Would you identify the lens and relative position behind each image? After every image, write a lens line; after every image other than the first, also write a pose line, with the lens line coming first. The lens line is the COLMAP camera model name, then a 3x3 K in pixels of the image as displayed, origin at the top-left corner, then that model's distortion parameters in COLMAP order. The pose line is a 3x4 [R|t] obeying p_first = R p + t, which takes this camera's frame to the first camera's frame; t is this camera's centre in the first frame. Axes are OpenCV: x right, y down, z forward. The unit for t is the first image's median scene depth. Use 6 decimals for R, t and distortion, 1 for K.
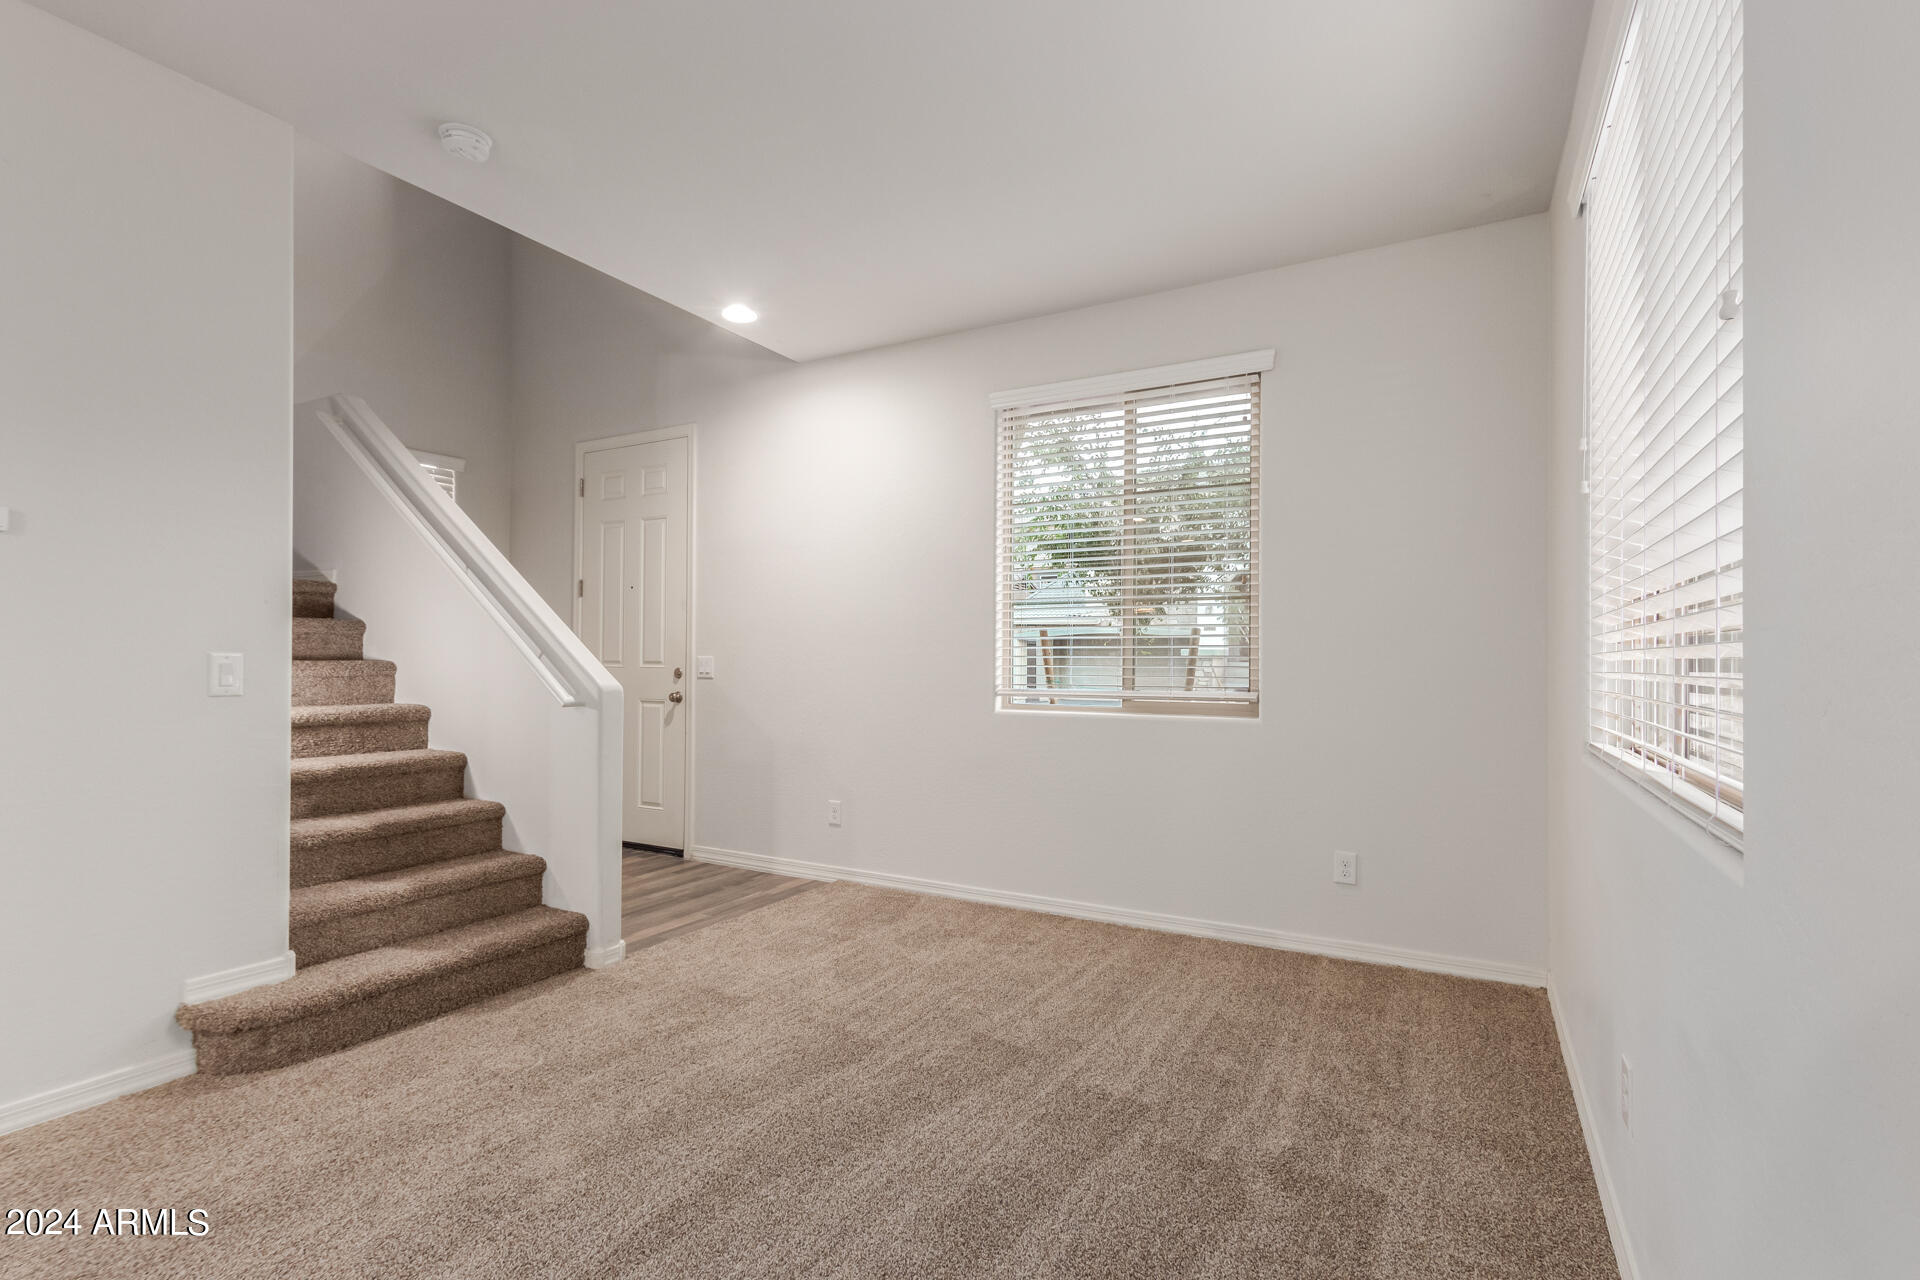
lens RADIAL K [[907.7, 0, 936.4], [0, 907.7, 667.2], [0, 0, 1]] dist [0.007881, -0.001265]
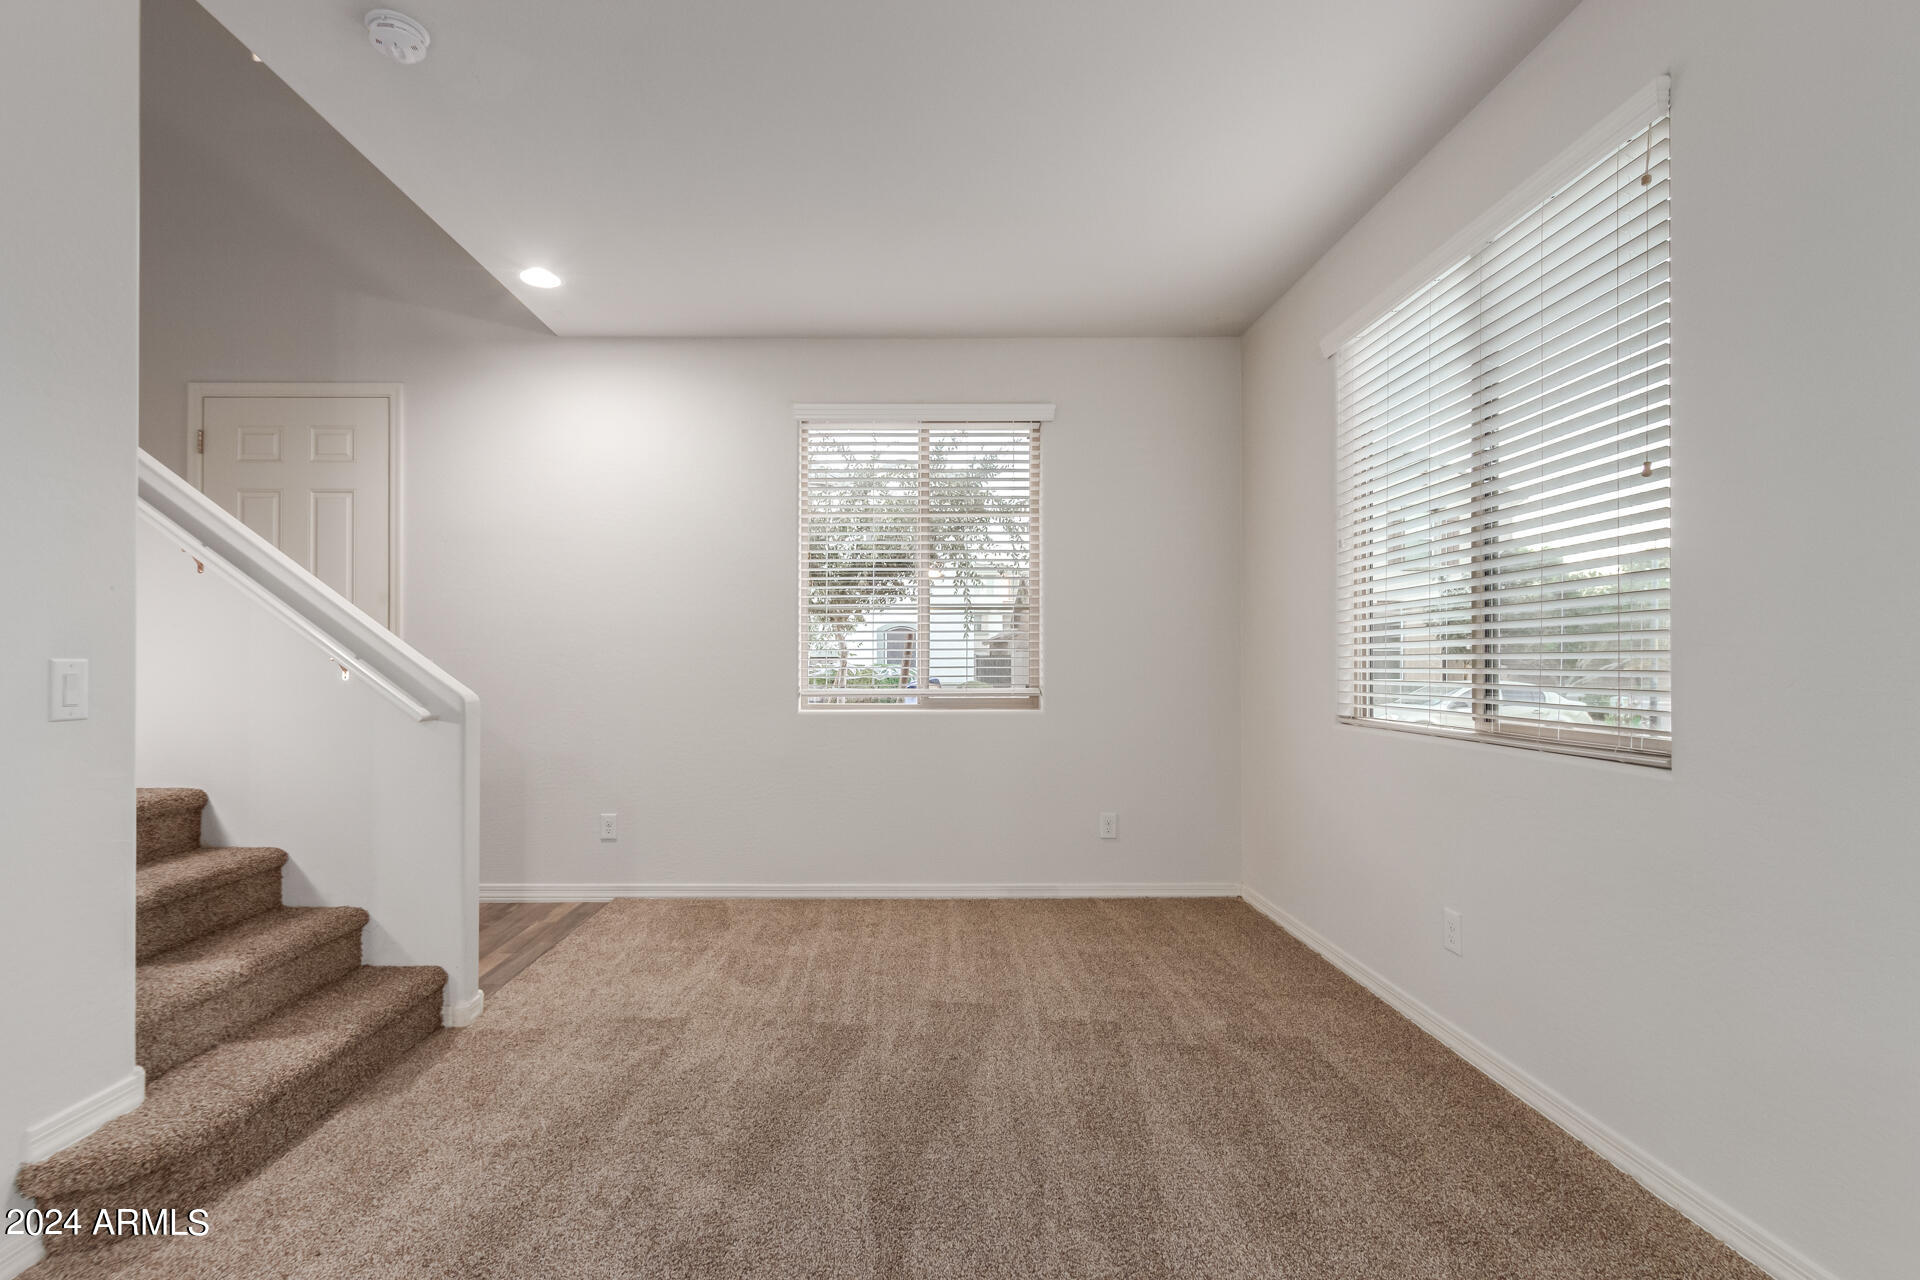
lens RADIAL K [[907.7, 0, 936.4], [0, 907.7, 667.2], [0, 0, 1]] dist [0.007881, -0.001265]
pose [[0.866039, -0.009582, 0.499884, -0.408325], [0.009259, 0.999952, 0.003126, -0.004912], [-0.499890, 0.001921, 0.866087, 0.032781]]
